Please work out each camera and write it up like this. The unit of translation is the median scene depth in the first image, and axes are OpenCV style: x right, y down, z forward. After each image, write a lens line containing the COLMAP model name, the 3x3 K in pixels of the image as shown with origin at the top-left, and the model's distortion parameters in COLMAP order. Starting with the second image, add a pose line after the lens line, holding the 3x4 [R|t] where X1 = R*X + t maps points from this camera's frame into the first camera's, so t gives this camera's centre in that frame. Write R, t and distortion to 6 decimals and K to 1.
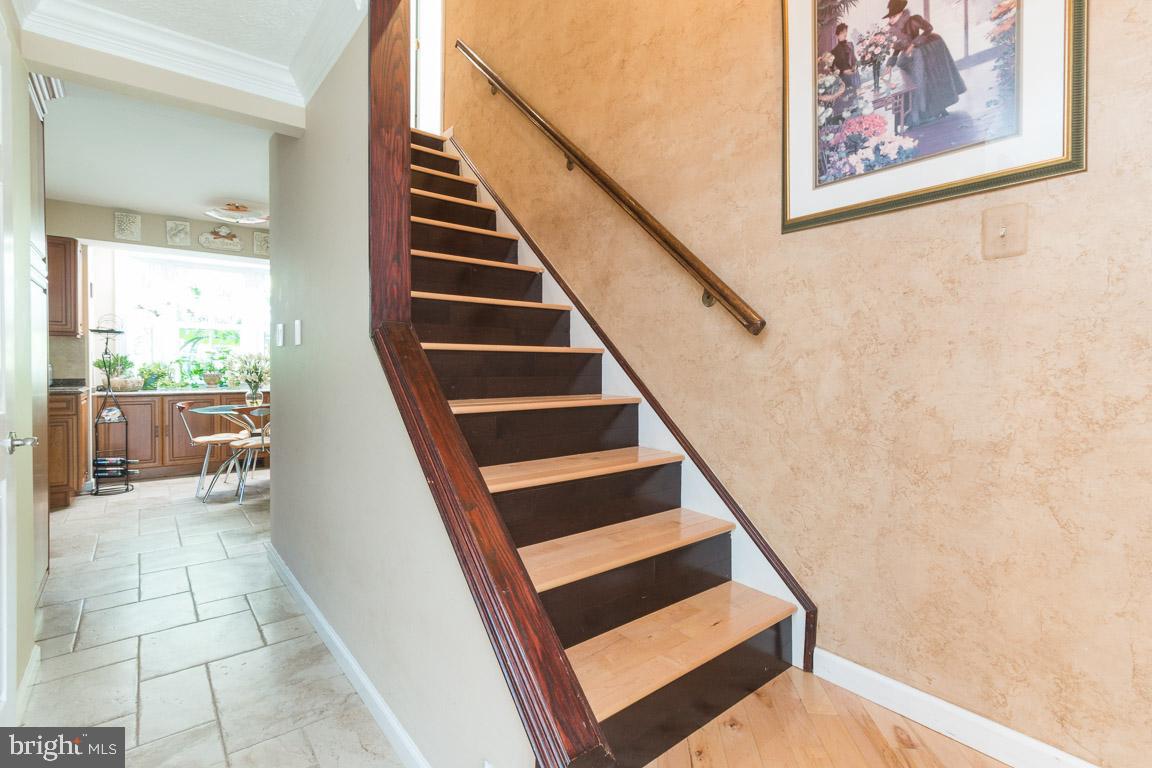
lens RADIAL K [[533.8, 0, 566.8], [0, 533.8, 374.1], [0, 0, 1]] dist [0.011521, -0.004671]
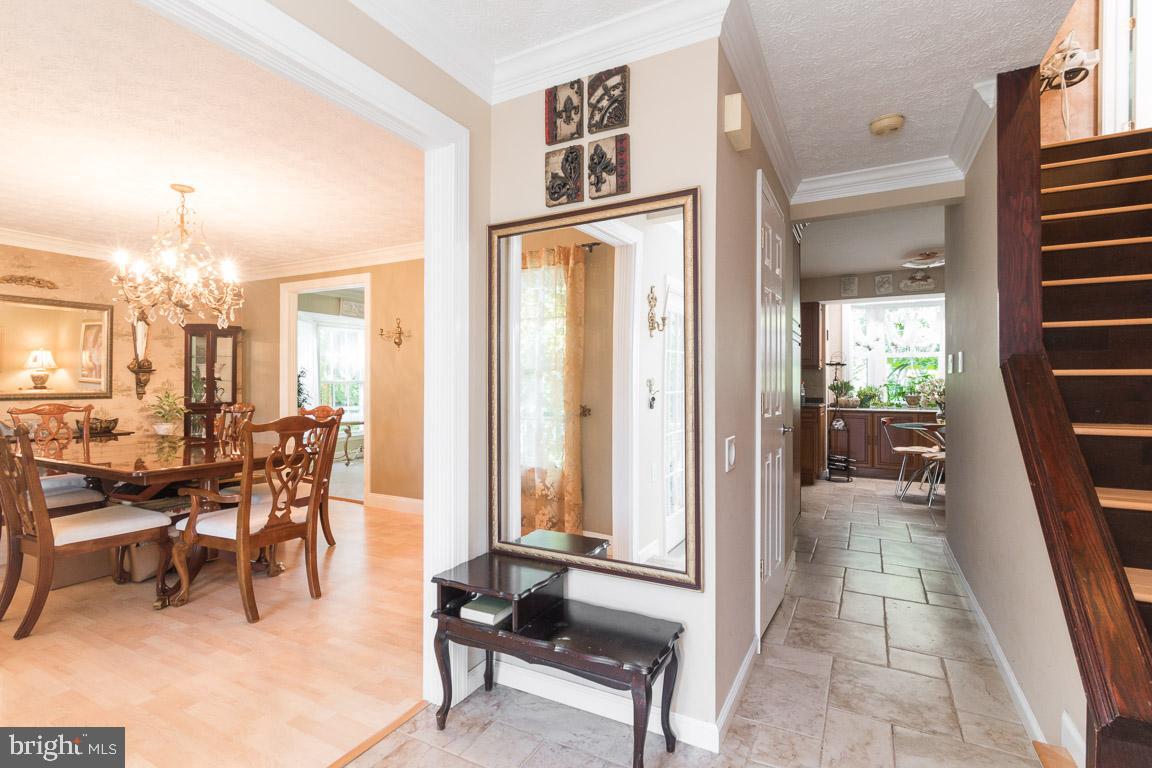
lens RADIAL K [[533.8, 0, 575.2], [0, 533.8, 380.7], [0, 0, 1]] dist [0.011521, -0.004671]
pose [[0.383868, -0.011605, -0.923315, 0.169362], [-0.015187, 0.999706, -0.018880, 0.000175], [0.923263, 0.021270, 0.383579, -0.160208]]
